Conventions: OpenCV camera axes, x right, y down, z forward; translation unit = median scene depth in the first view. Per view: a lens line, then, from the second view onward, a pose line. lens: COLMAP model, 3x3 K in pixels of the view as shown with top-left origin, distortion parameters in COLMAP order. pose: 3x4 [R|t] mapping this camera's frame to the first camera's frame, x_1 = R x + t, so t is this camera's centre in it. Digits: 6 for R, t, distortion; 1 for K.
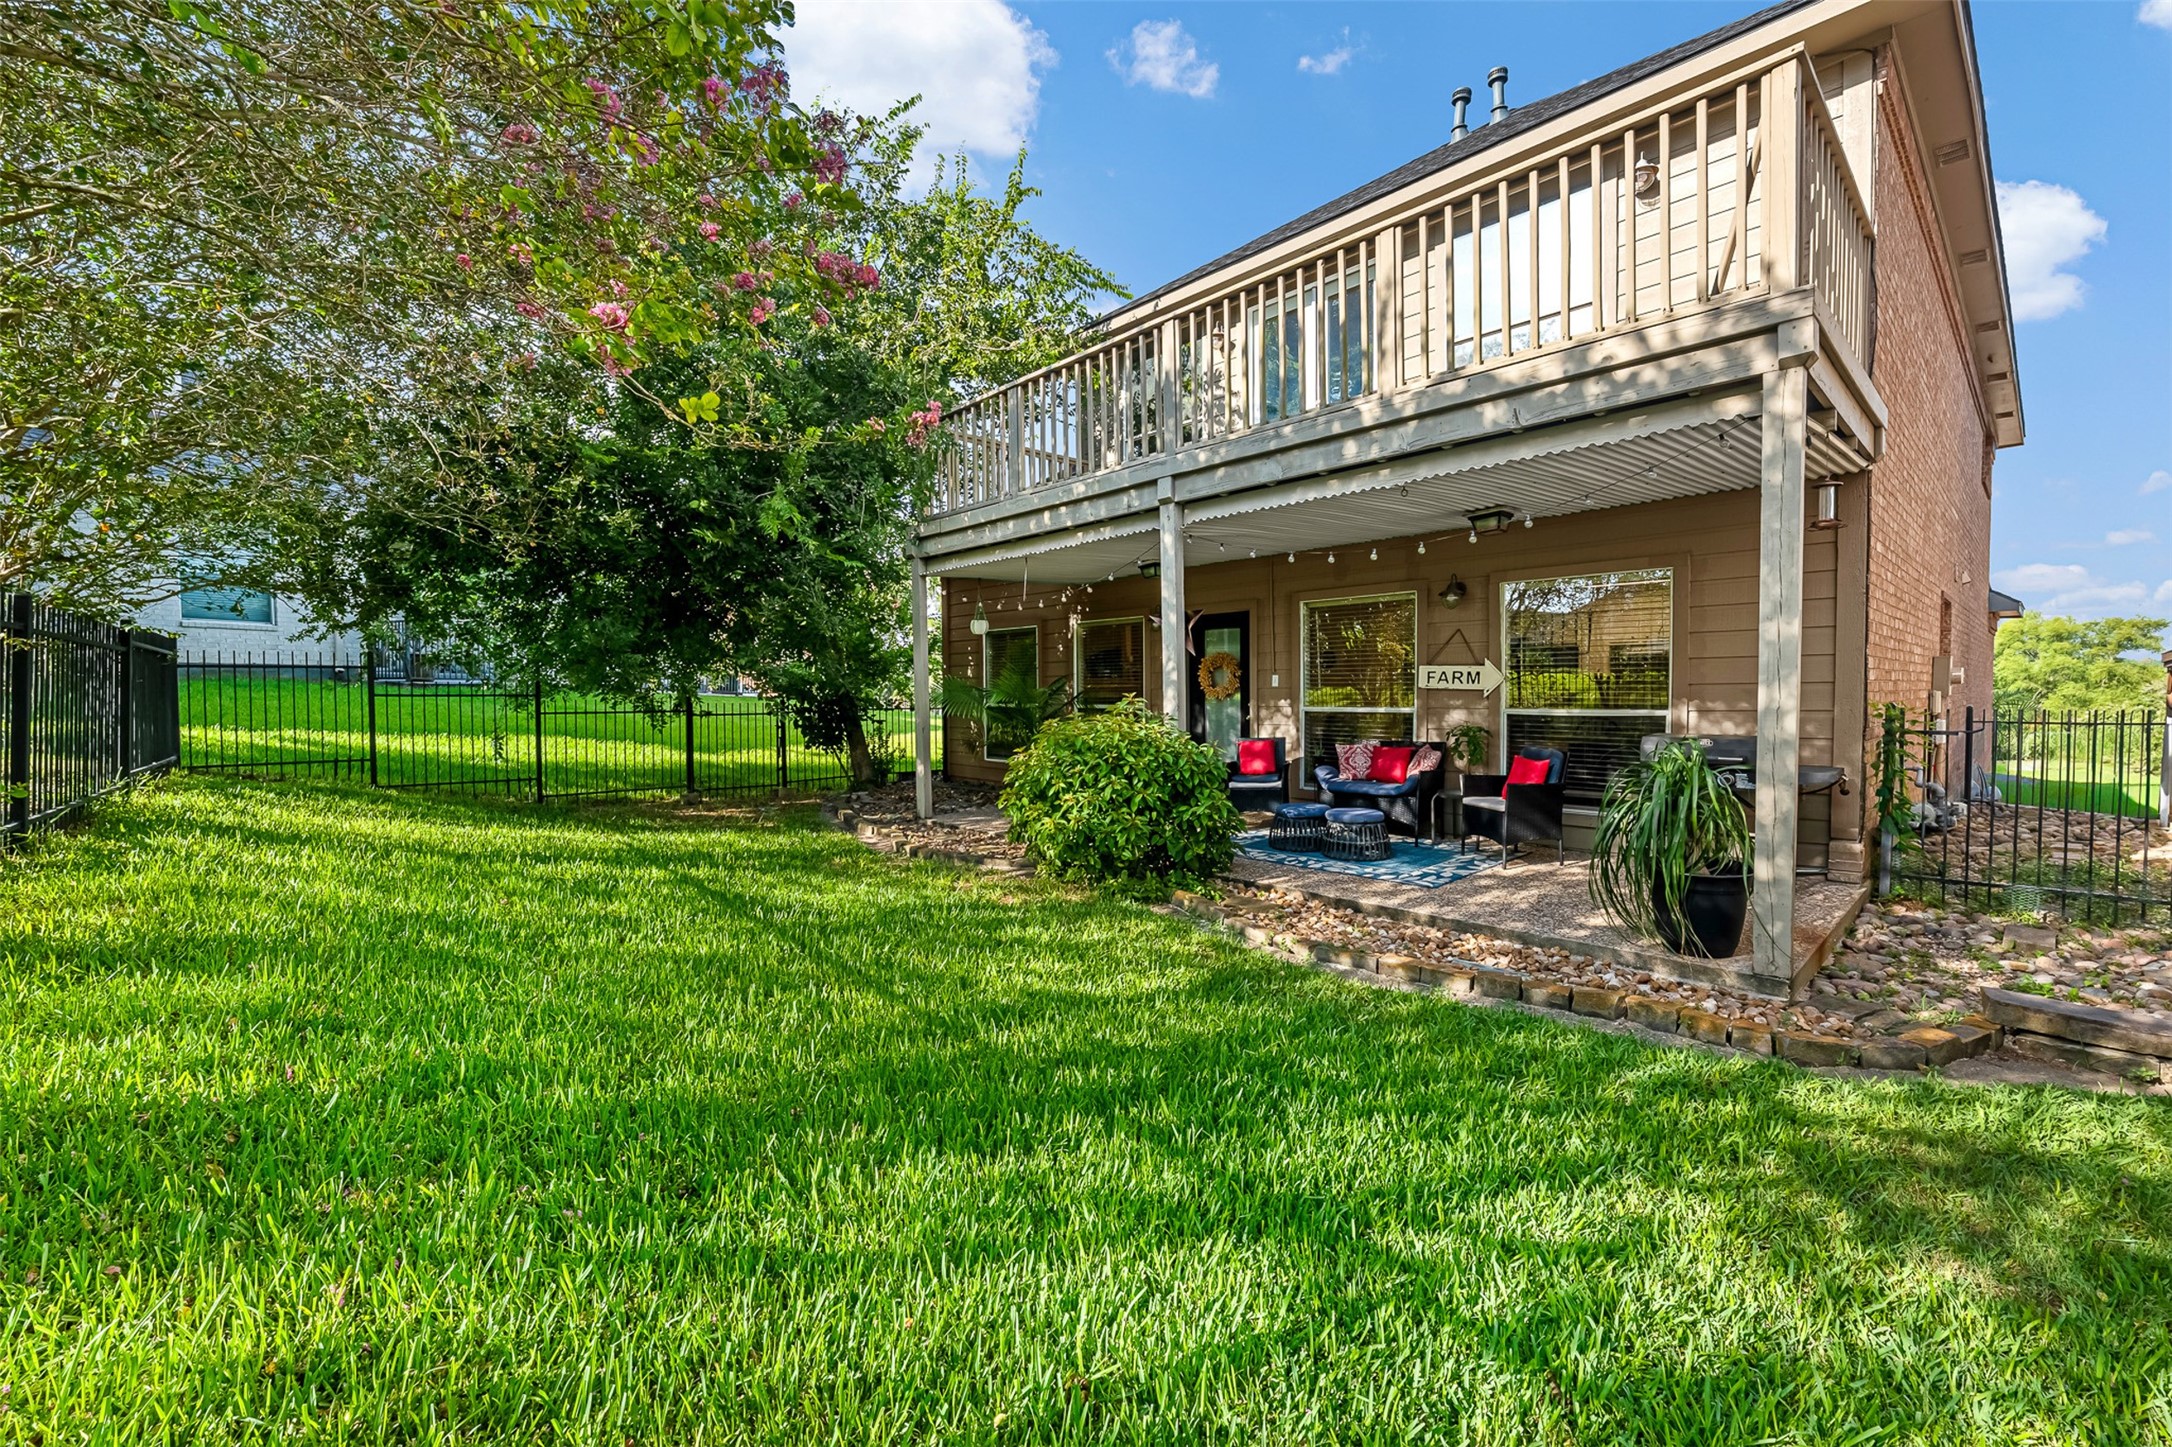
lens RADIAL K [[895.8, 0, 1089.1], [0, 895.8, 719.5], [0, 0, 1]] dist [-0.013333, 0.001251]
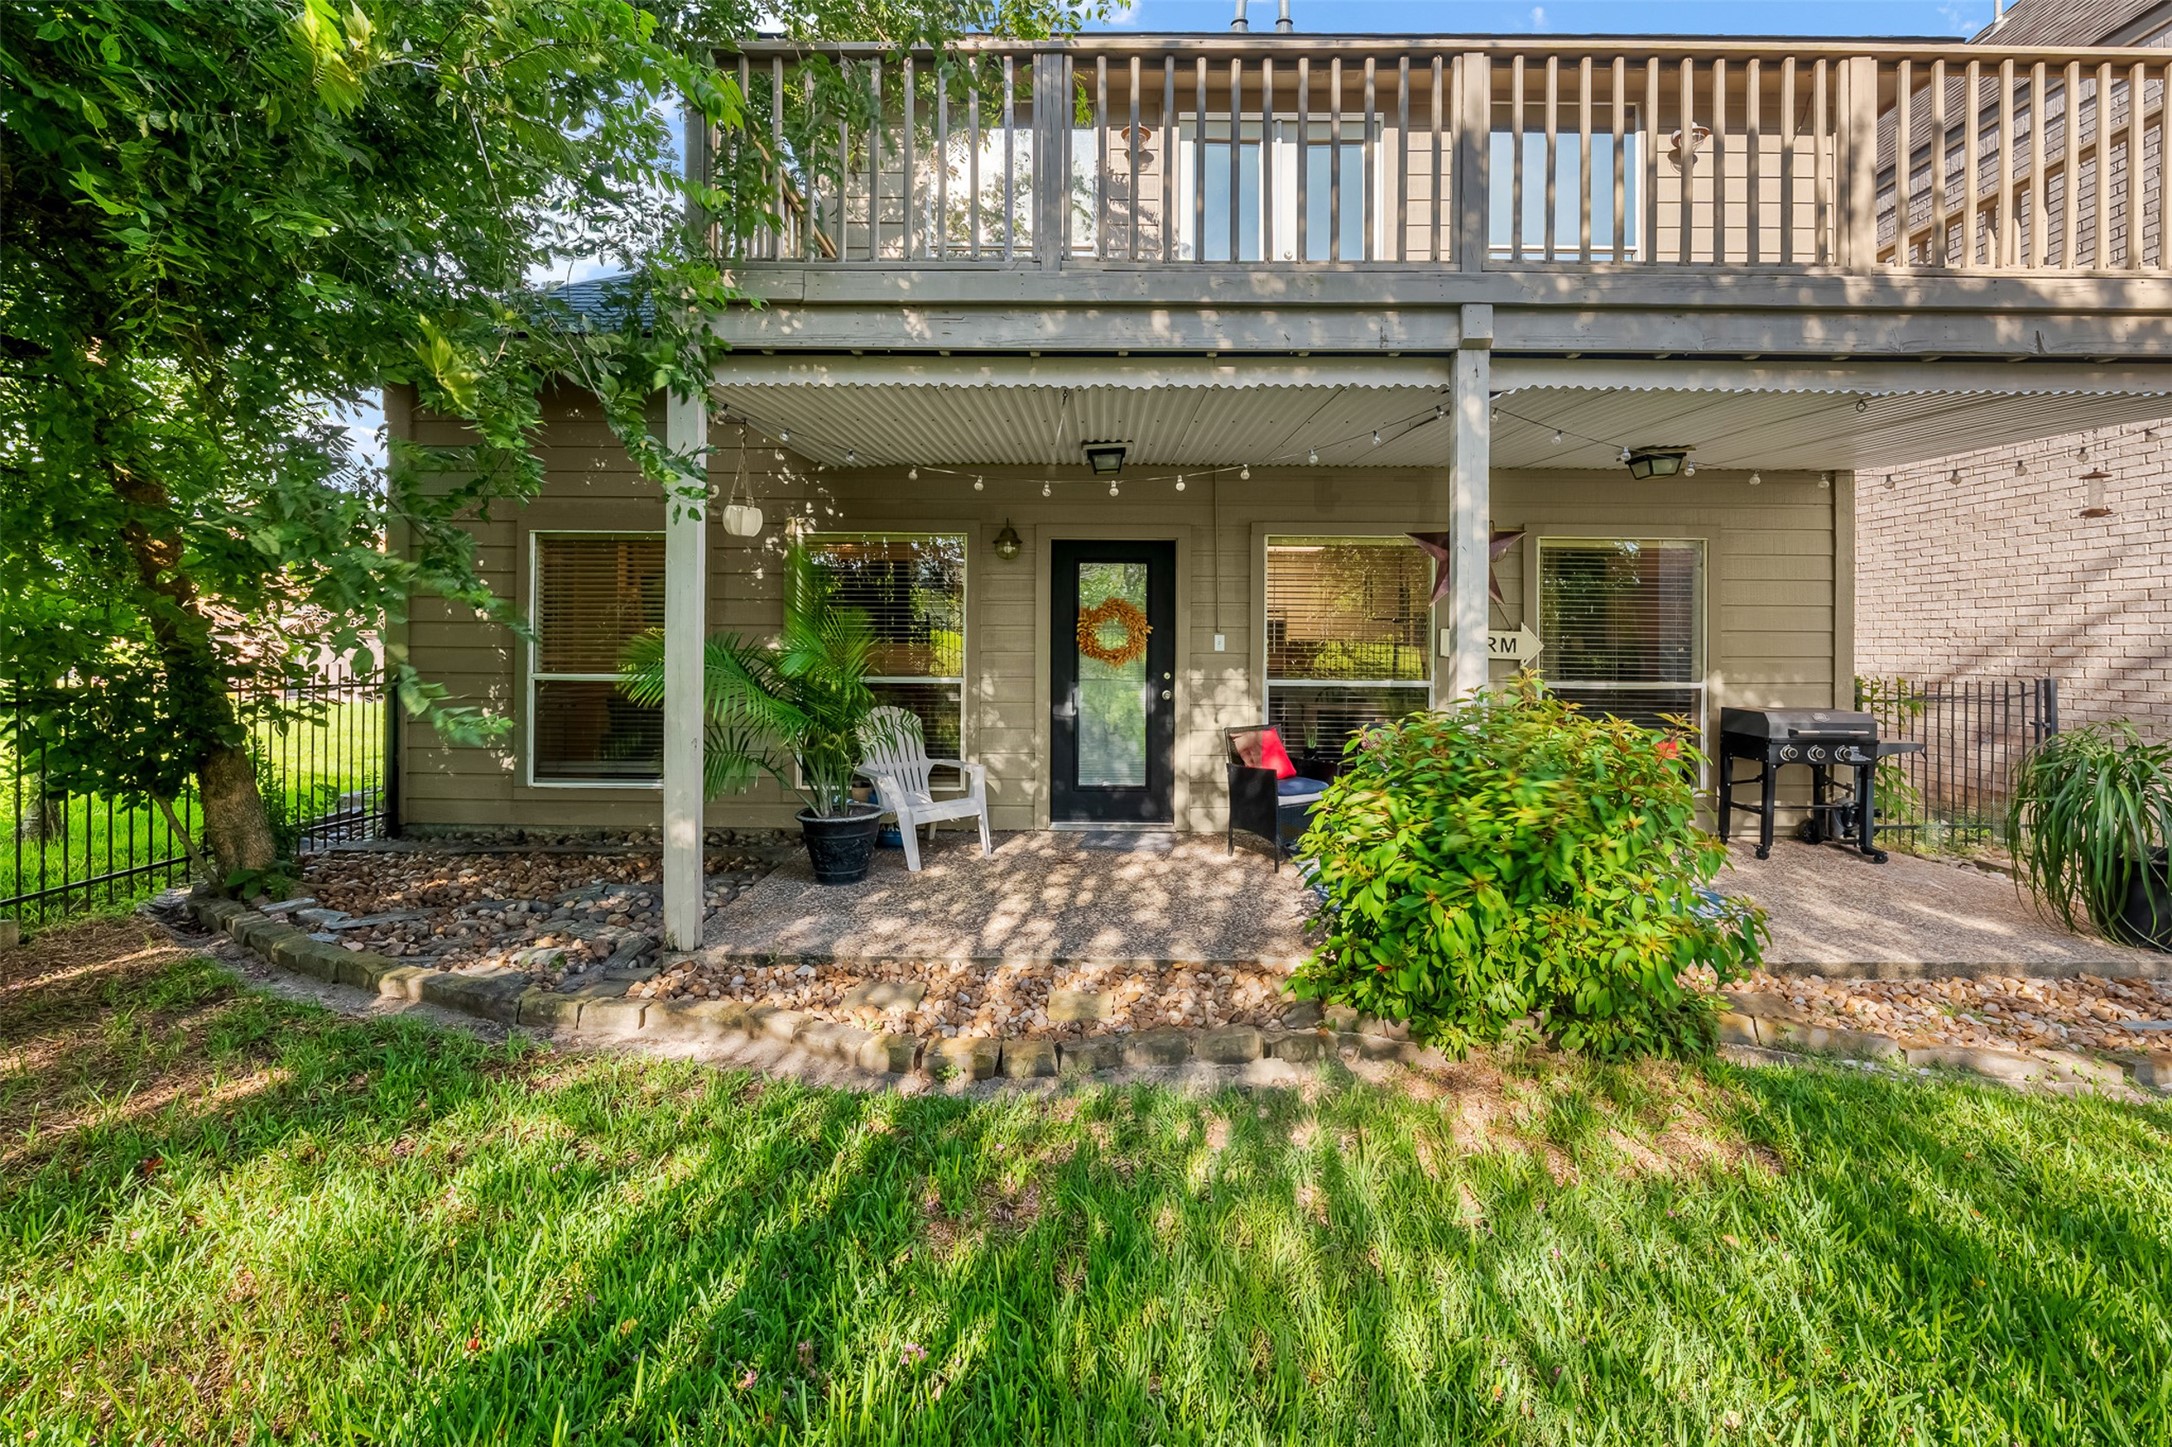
lens RADIAL K [[925.4, 0, 1074.0], [0, 925.4, 659.3], [0, 0, 1]] dist [-0.002148, -0.000473]
pose [[0.673081, -0.002392, 0.739565, -0.491226], [0.010688, 0.999922, -0.006494, -0.031993], [-0.739491, 0.012276, 0.673054, 0.711973]]
